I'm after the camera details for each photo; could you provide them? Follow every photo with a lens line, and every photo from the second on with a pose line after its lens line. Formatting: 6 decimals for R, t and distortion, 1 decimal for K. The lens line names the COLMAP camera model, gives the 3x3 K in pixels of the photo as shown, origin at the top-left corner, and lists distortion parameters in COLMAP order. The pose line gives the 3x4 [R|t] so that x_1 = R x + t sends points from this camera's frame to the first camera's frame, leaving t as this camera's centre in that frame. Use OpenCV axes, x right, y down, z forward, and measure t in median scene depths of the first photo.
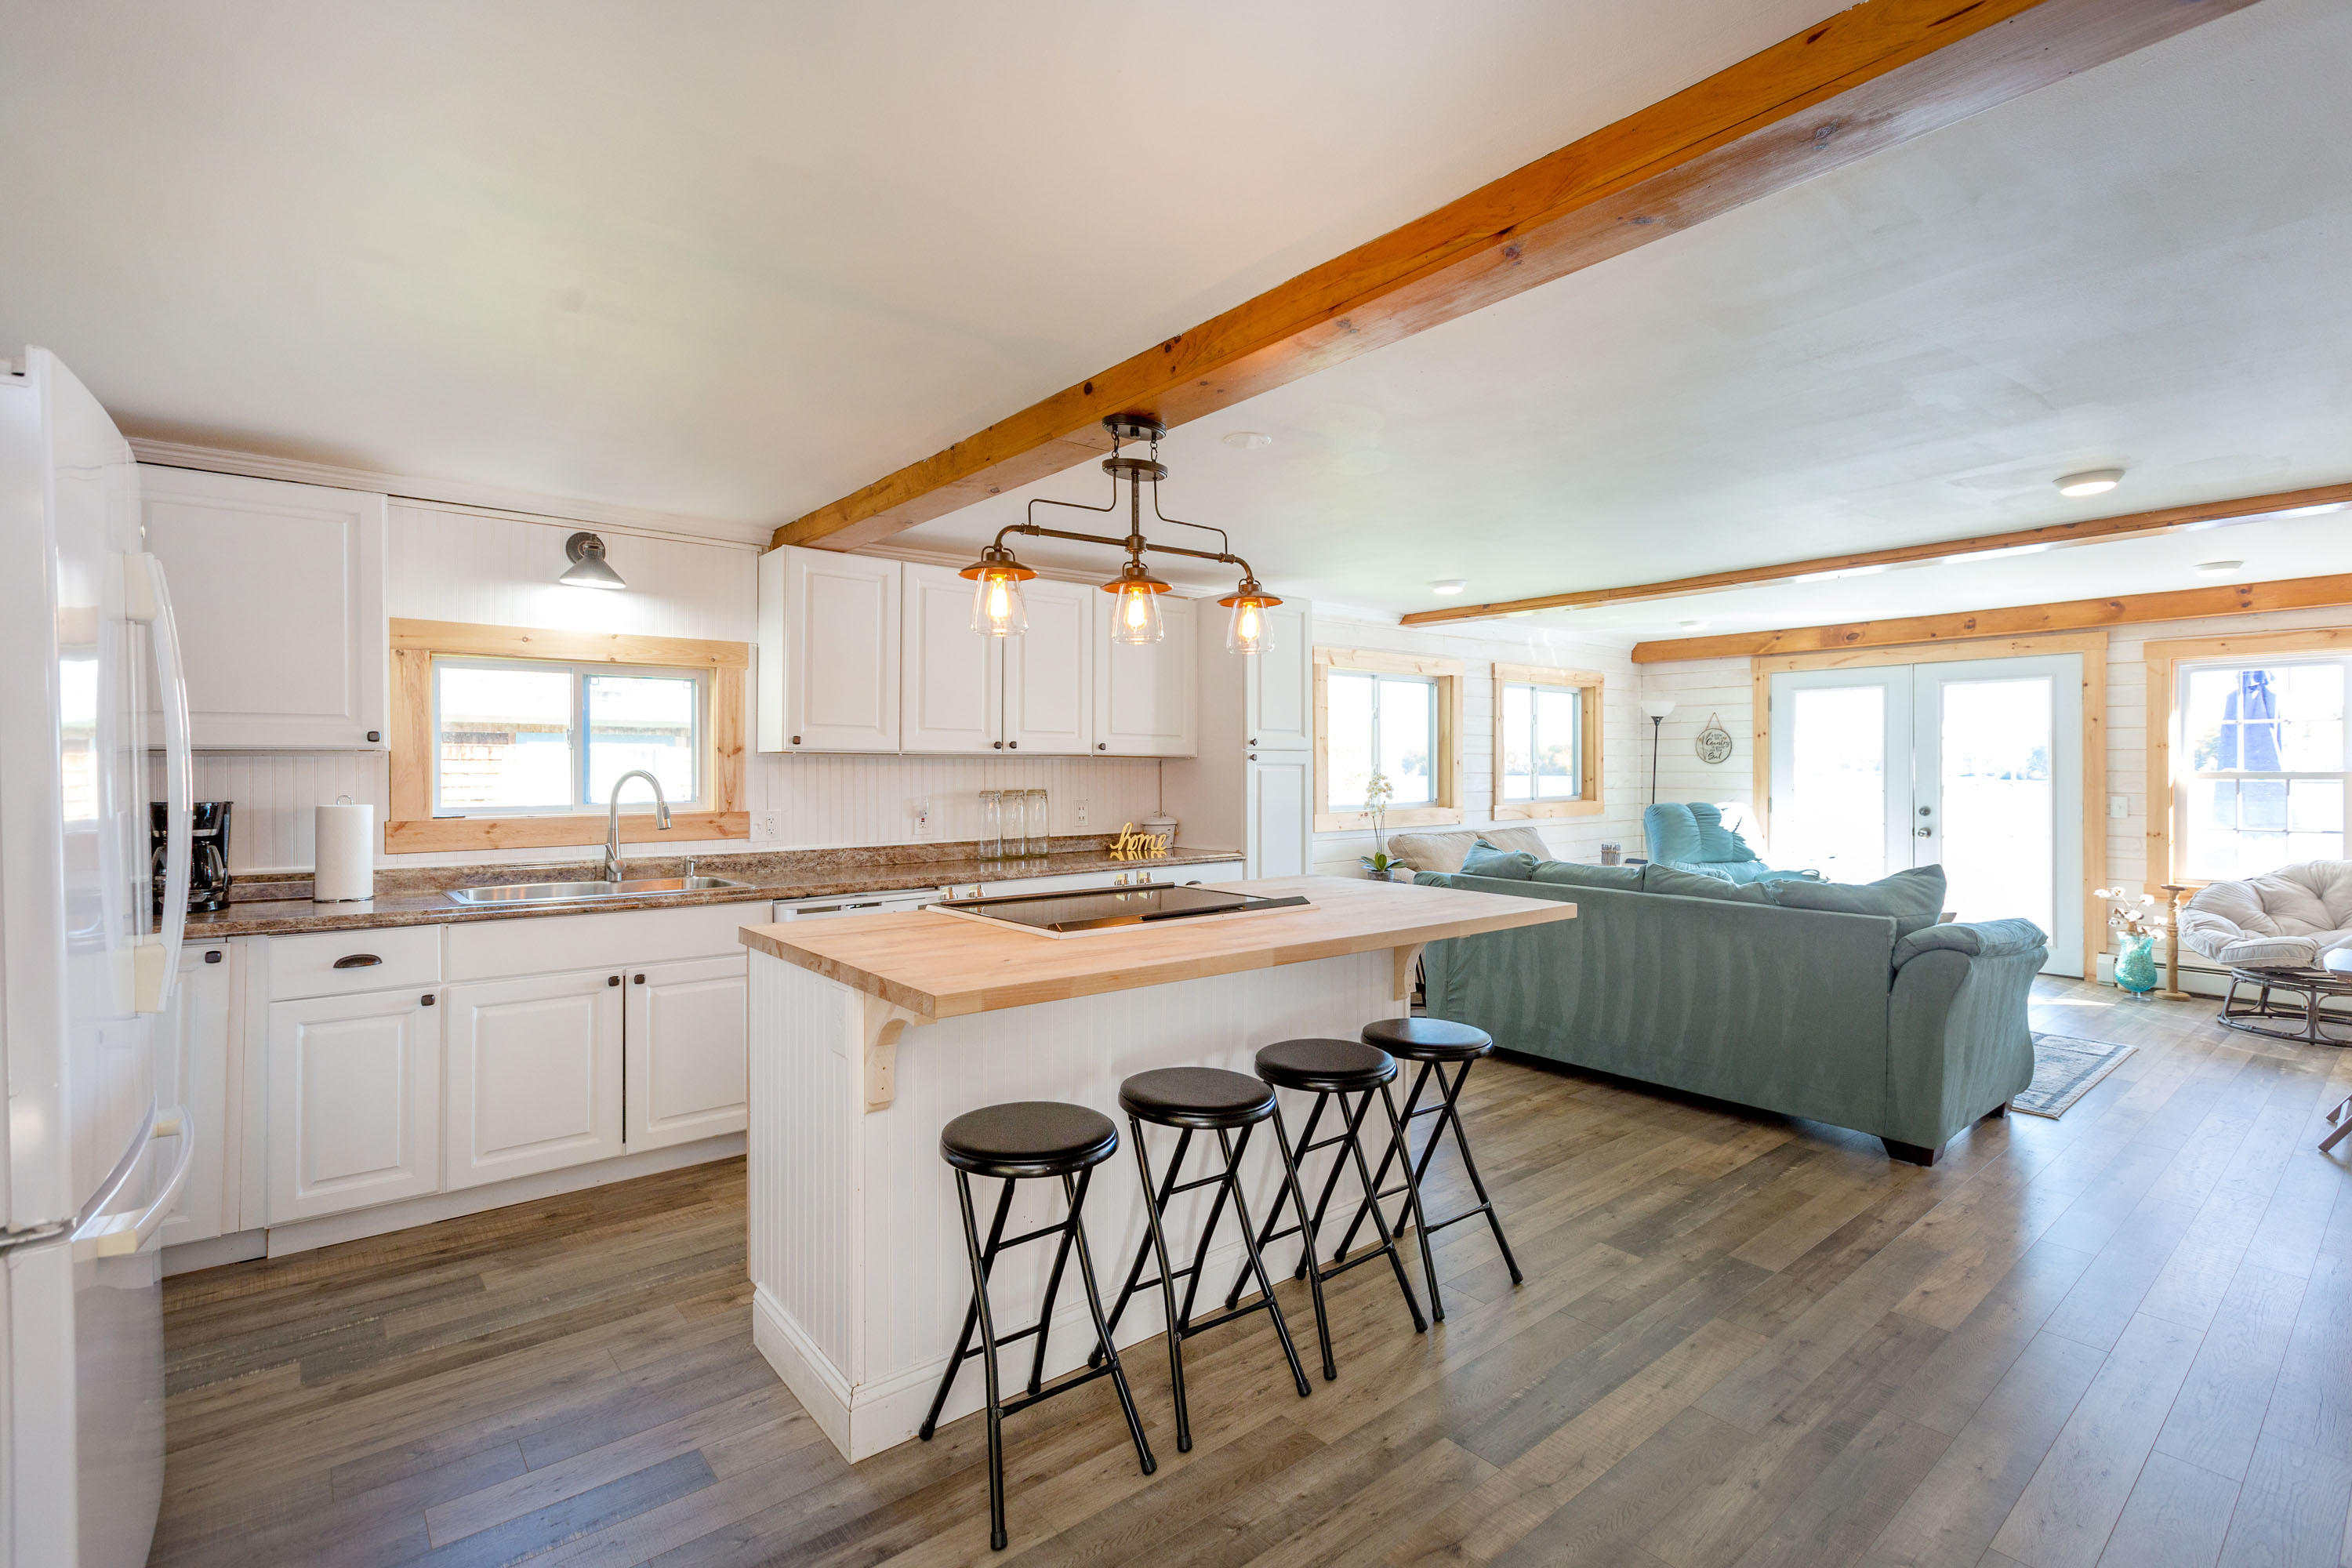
lens RADIAL K [[1073.3, 0, 1188.3], [0, 1073.3, 774.5], [0, 0, 1]] dist [0.001181, 0.000112]
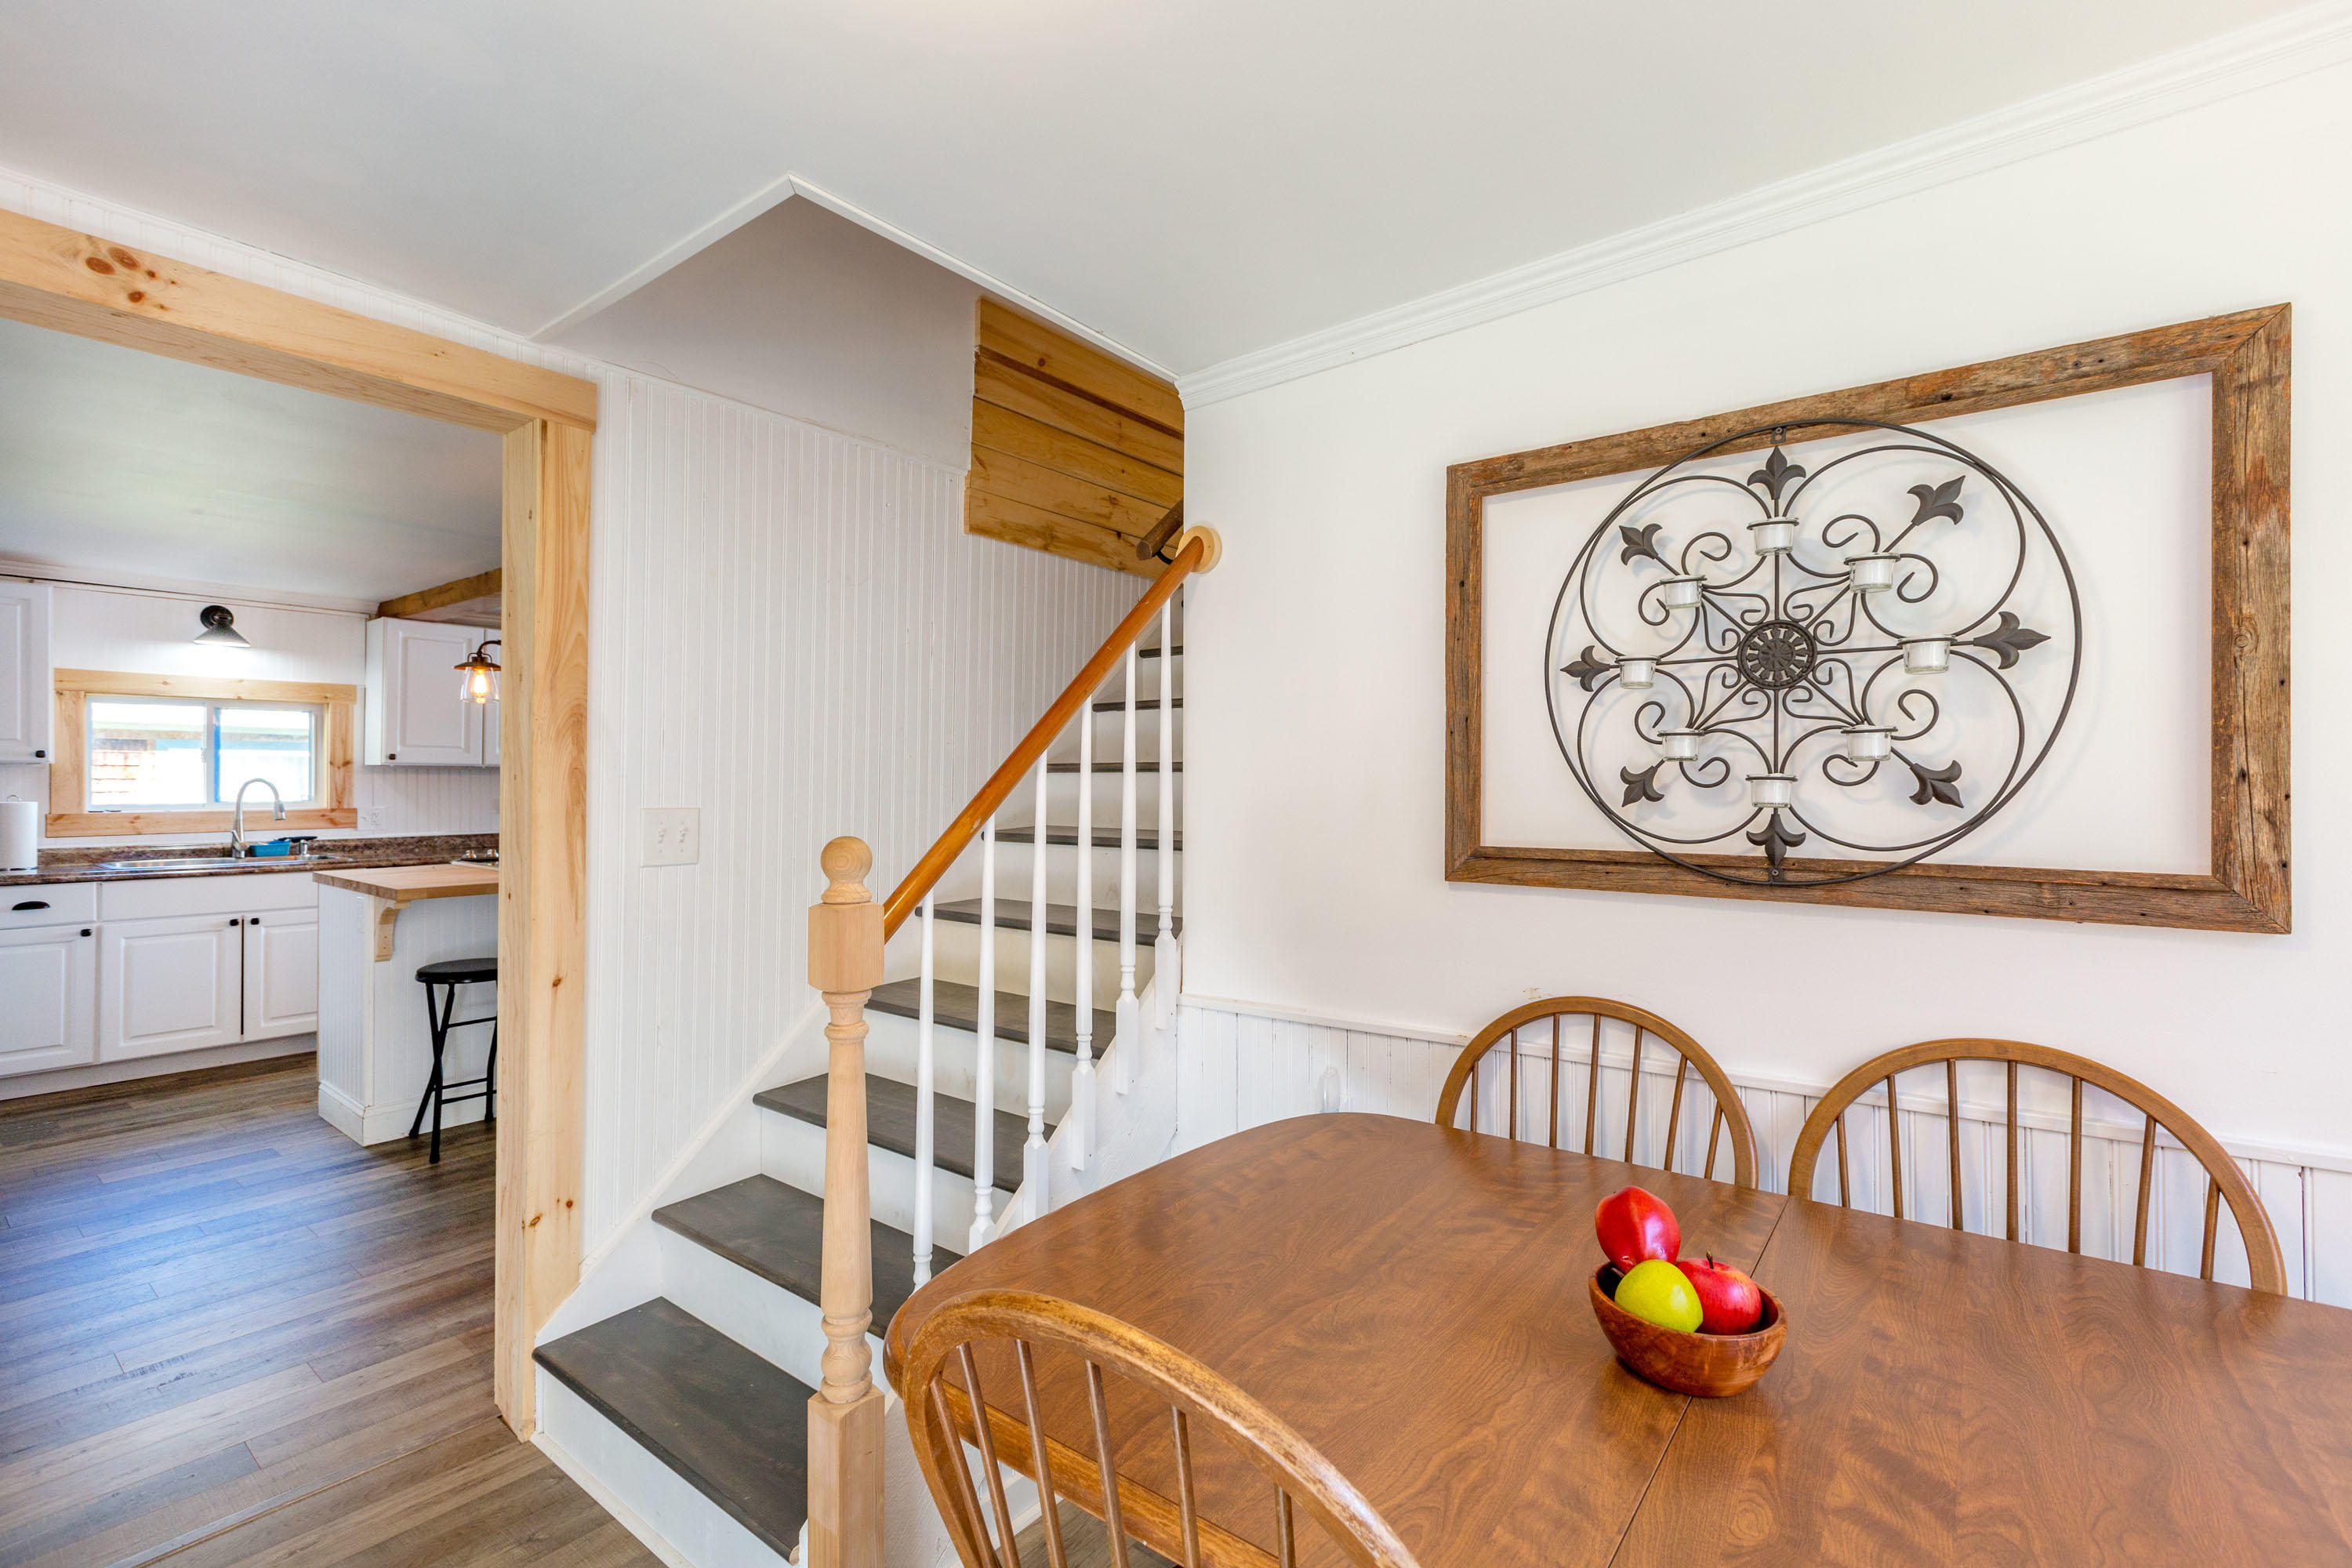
lens RADIAL K [[1056.1, 0, 1172.1], [0, 1056.1, 775.4], [0, 0, 1]] dist [-0.000422, 0.000099]
pose [[0.978574, 0.003970, 0.205857, 0.364211], [-0.002630, 0.999974, -0.006785, -0.001091], [-0.205878, 0.006098, 0.978559, -0.584570]]
